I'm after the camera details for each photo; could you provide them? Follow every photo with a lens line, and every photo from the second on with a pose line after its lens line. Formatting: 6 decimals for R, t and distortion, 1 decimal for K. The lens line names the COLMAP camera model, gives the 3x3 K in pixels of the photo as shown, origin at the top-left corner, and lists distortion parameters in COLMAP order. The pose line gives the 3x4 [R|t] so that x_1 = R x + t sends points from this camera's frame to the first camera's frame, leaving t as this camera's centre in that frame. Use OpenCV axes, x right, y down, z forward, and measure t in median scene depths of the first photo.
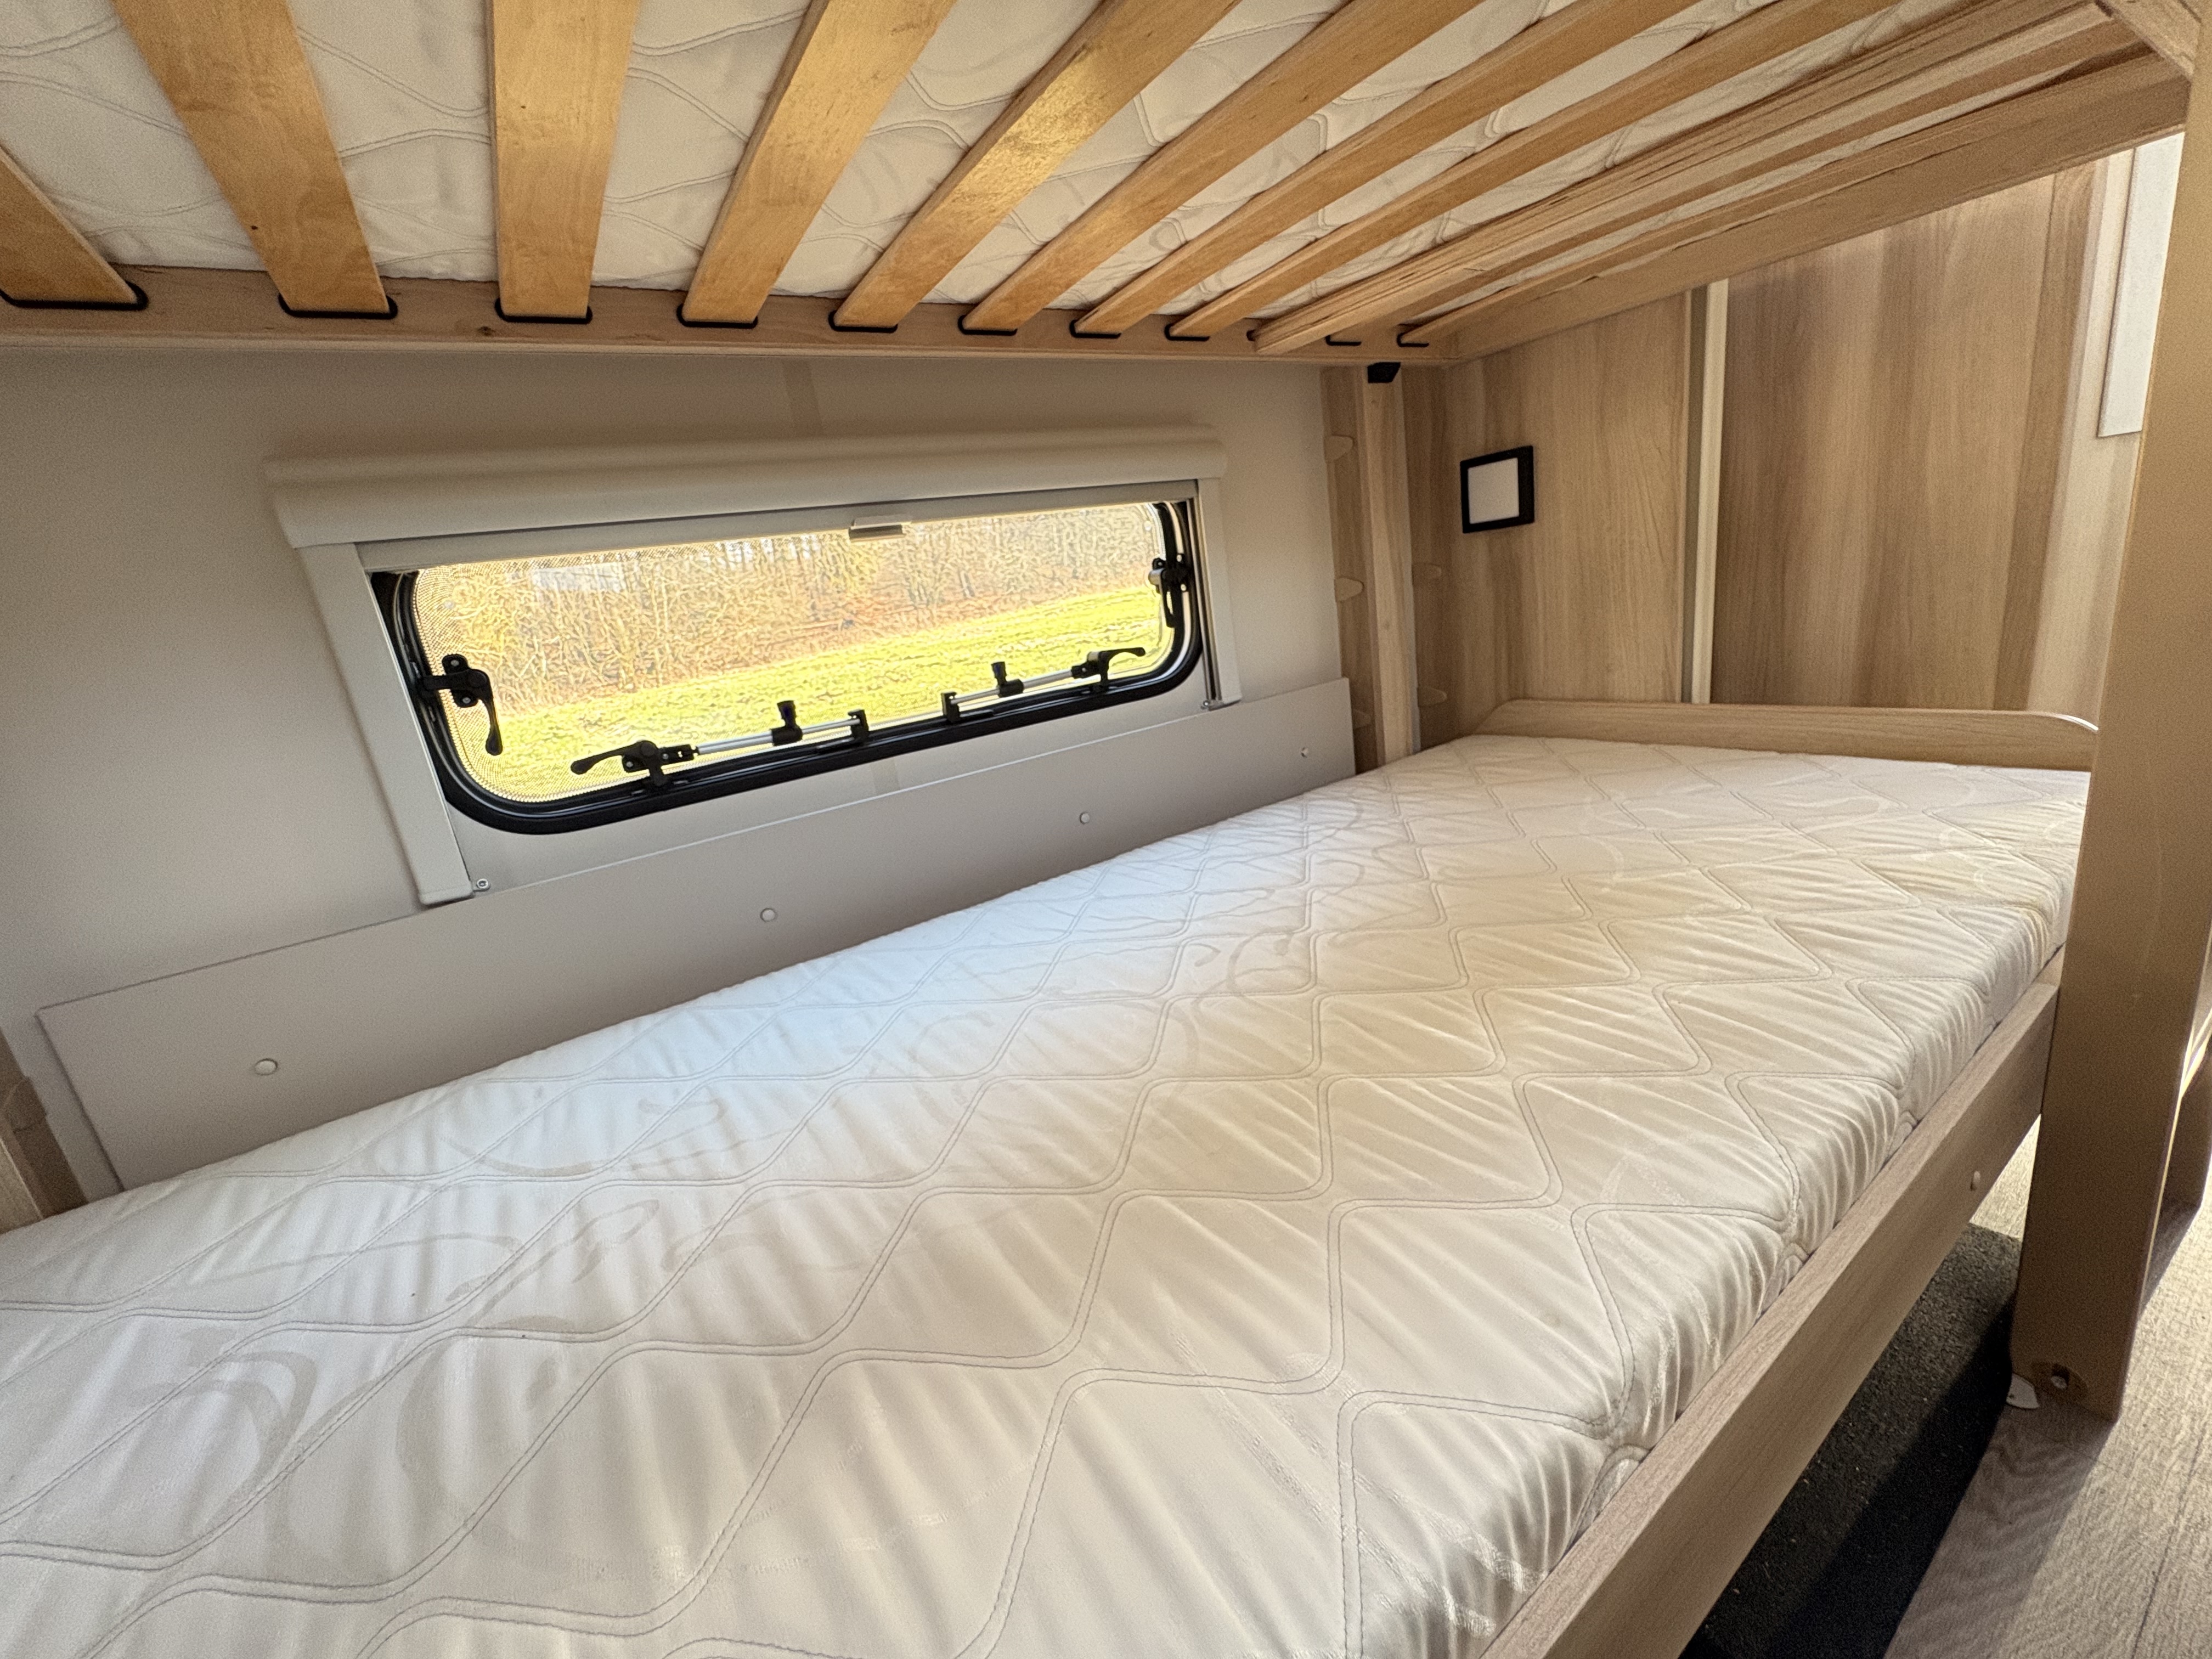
lens RADIAL K [[884.4, 0, 1106.0], [0, 884.4, 829.5], [0, 0, 1]] dist [-0.001132, -0.000009]
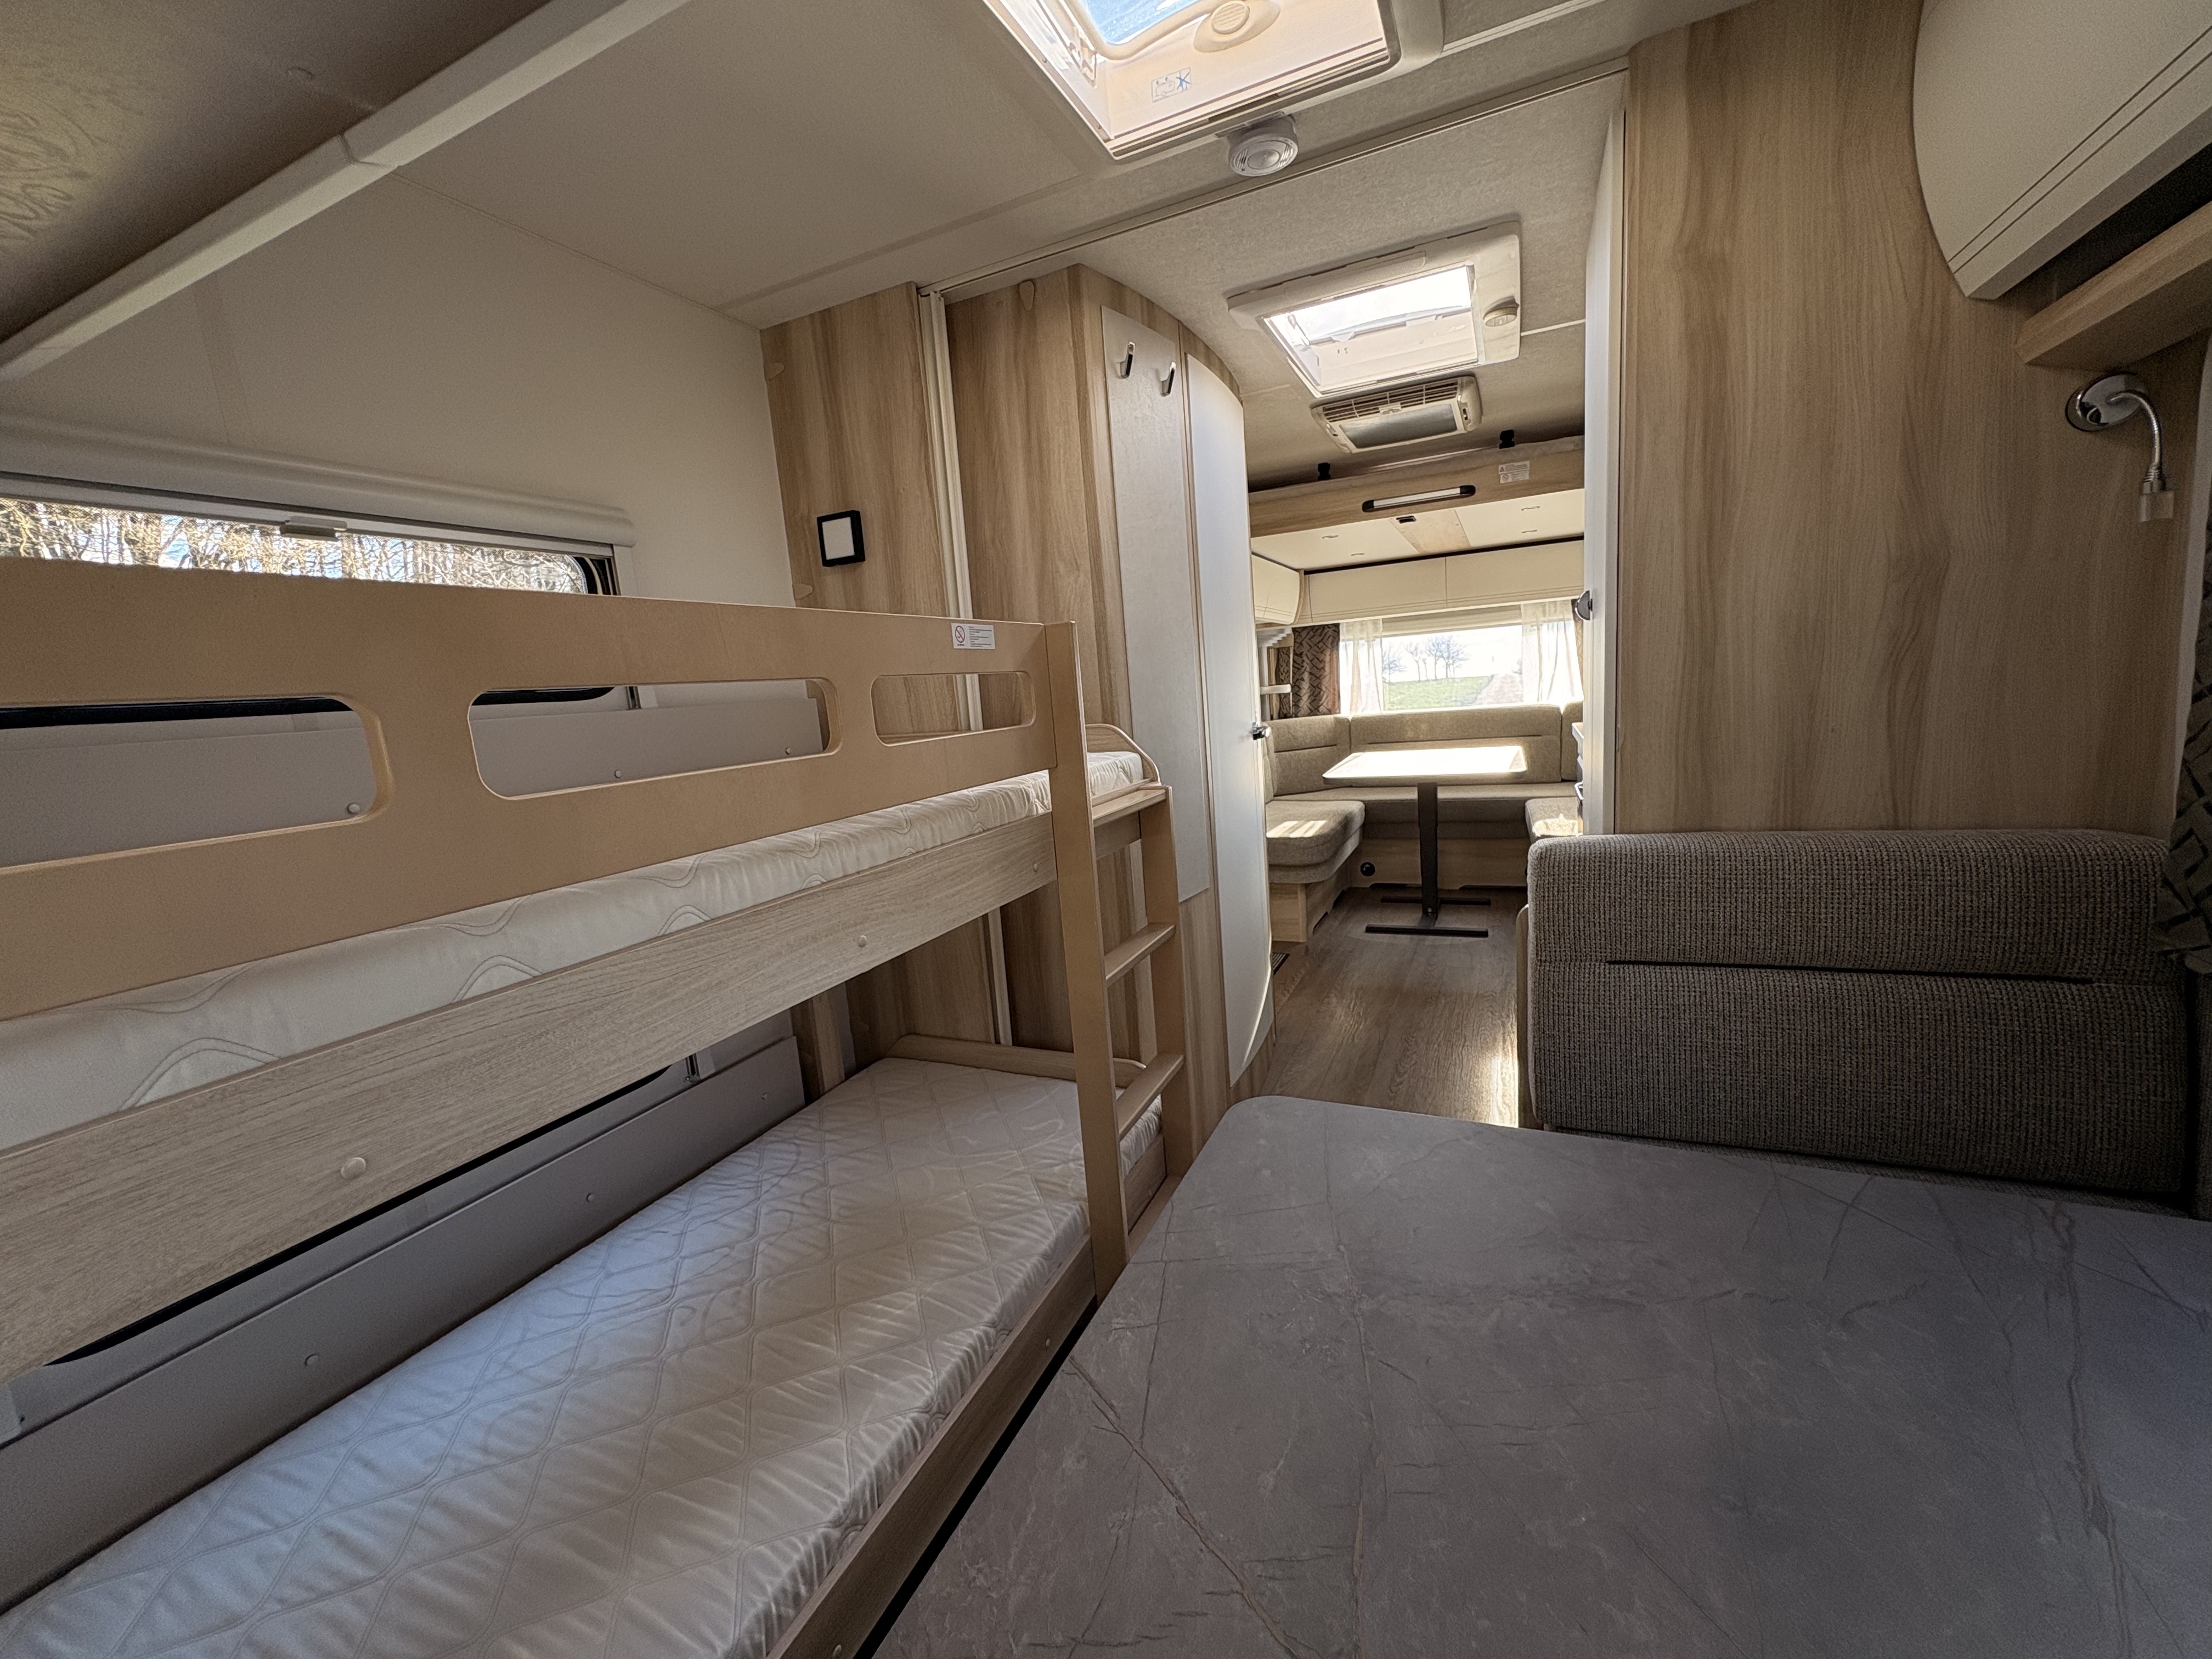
lens RADIAL K [[881.3, 0, 1106.0], [0, 881.3, 829.5], [0, 0, 1]] dist [0.000130, 0.000311]
pose [[0.854683, -0.004320, 0.519133, -0.082037], [0.092194, 0.985334, -0.143585, -0.521032], [-0.510899, 0.170580, 0.842546, -1.113489]]
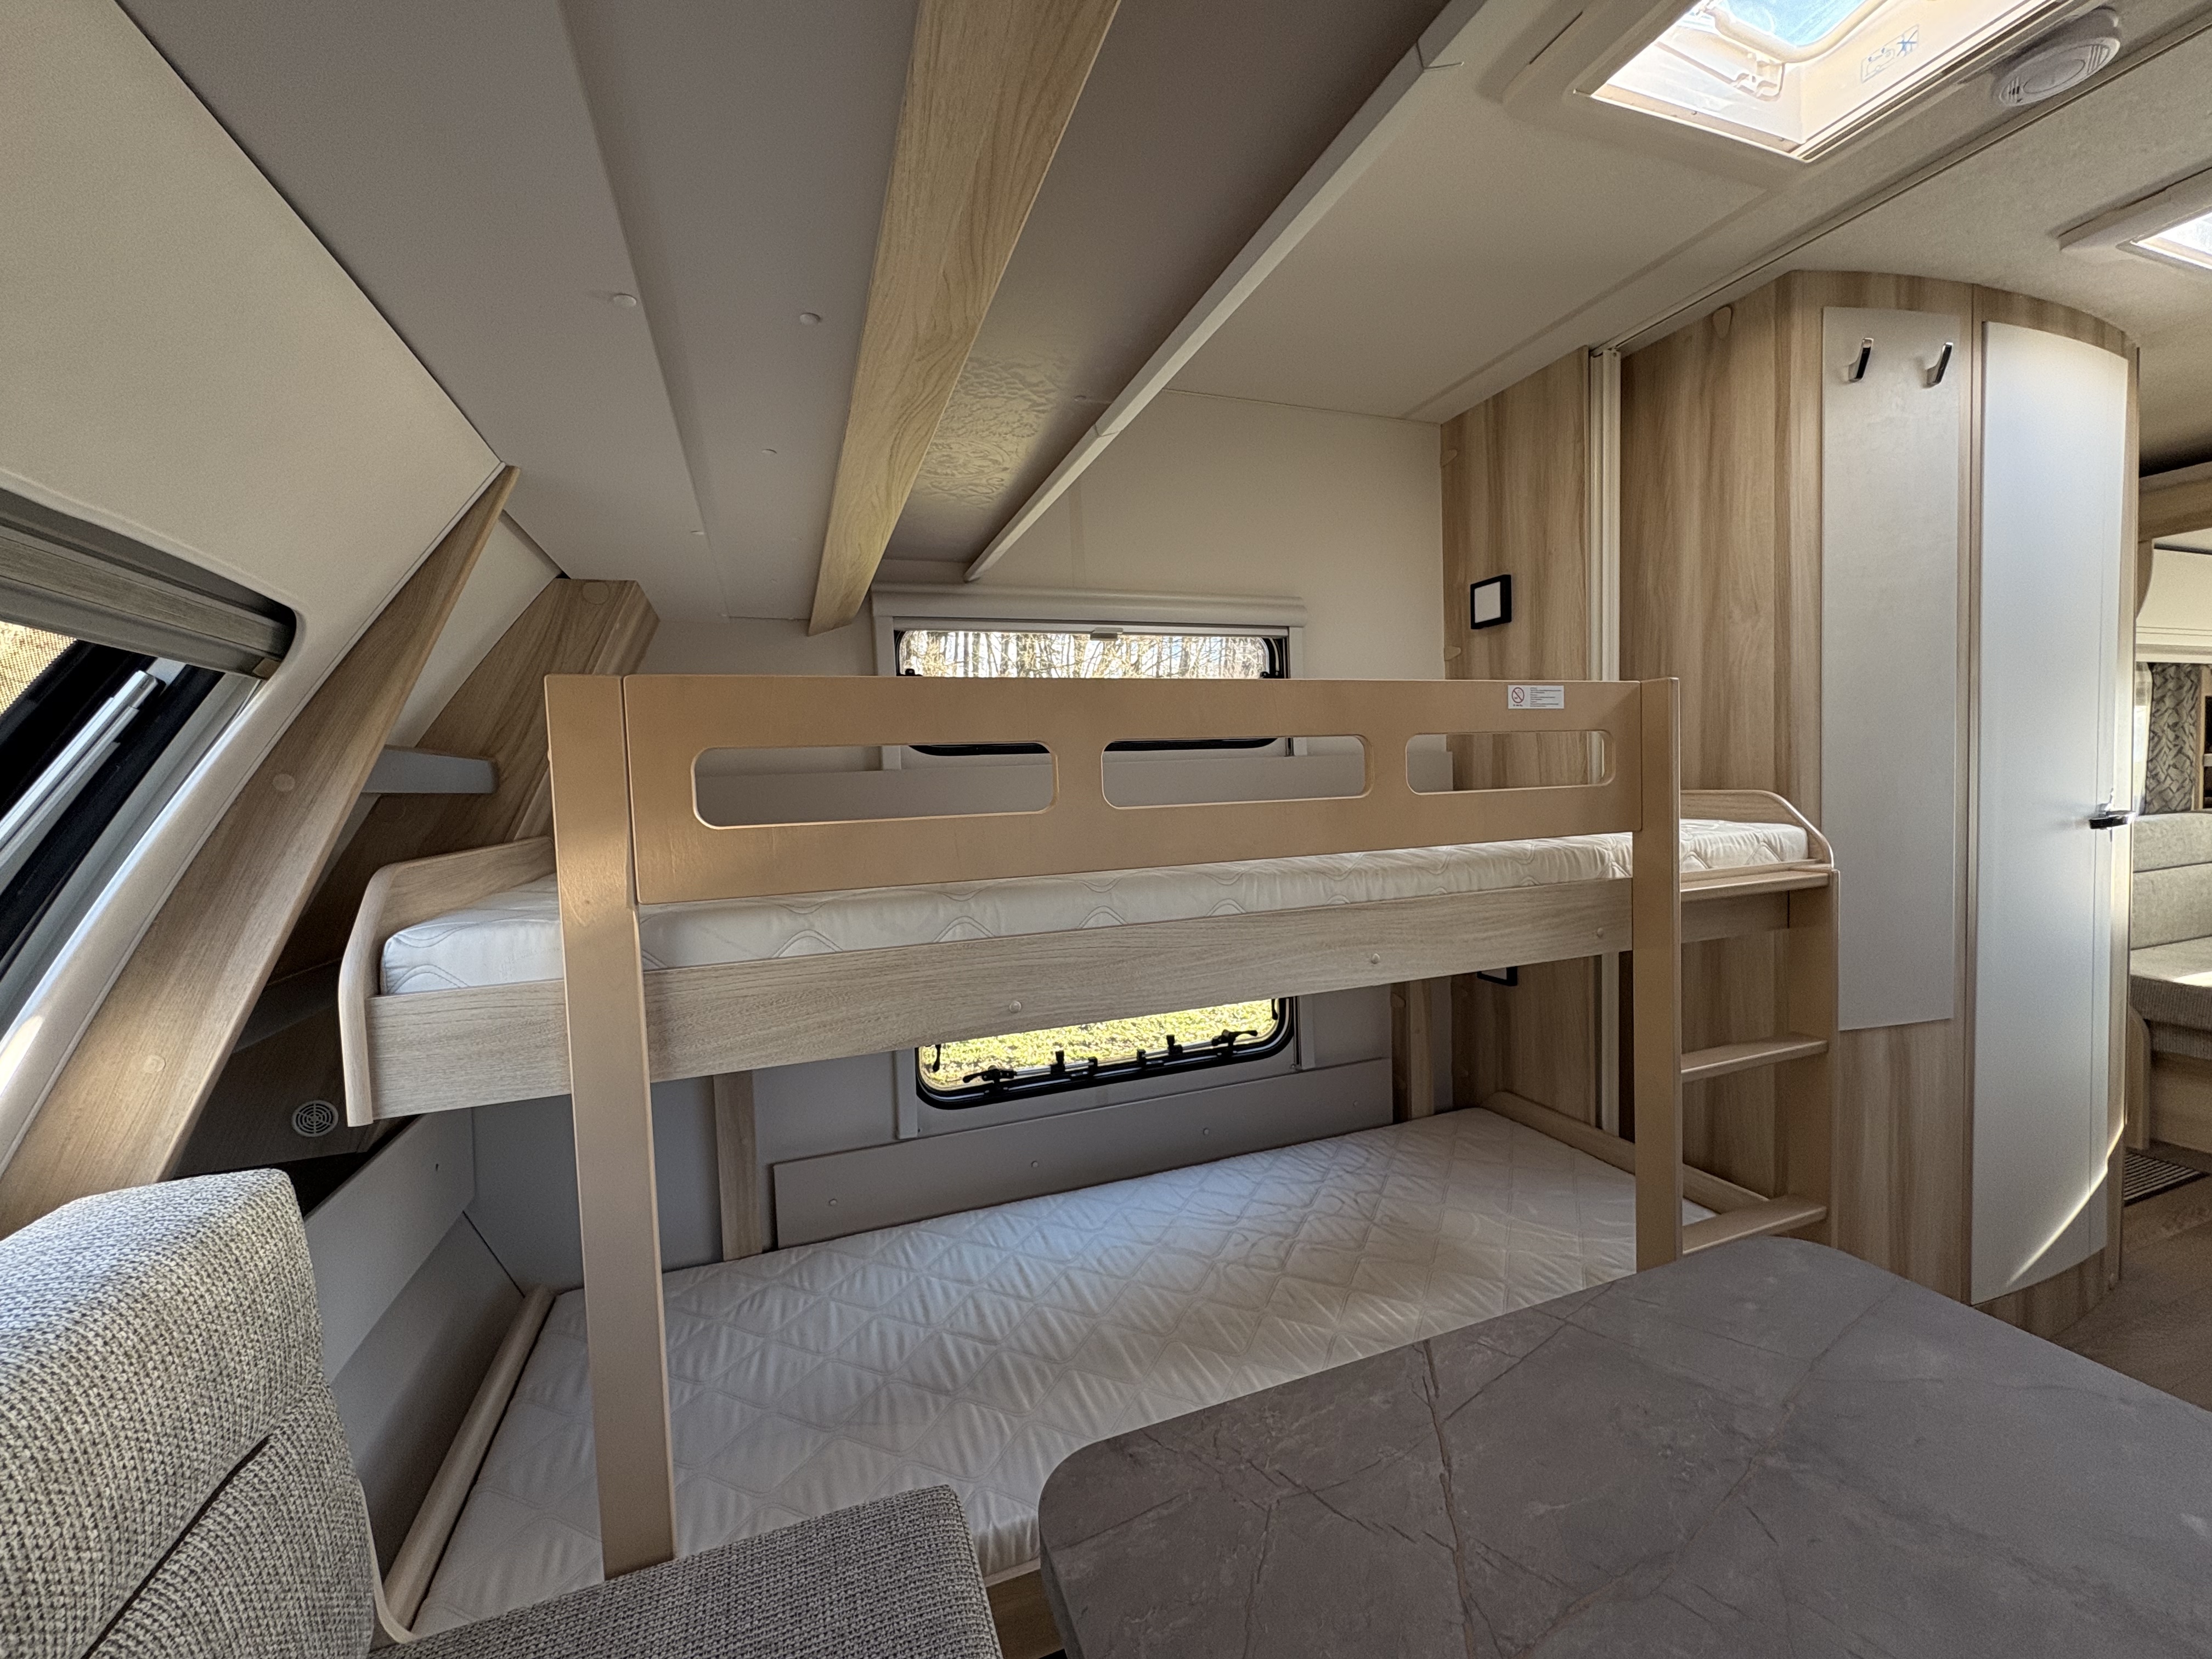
lens RADIAL K [[881.3, 0, 1106.0], [0, 881.3, 829.5], [0, 0, 1]] dist [0.000130, 0.000311]
pose [[0.966650, 0.120494, -0.225983, 0.182727], [-0.161163, 0.971979, -0.171125, -0.452958], [0.199031, 0.201838, 0.958983, -1.436745]]
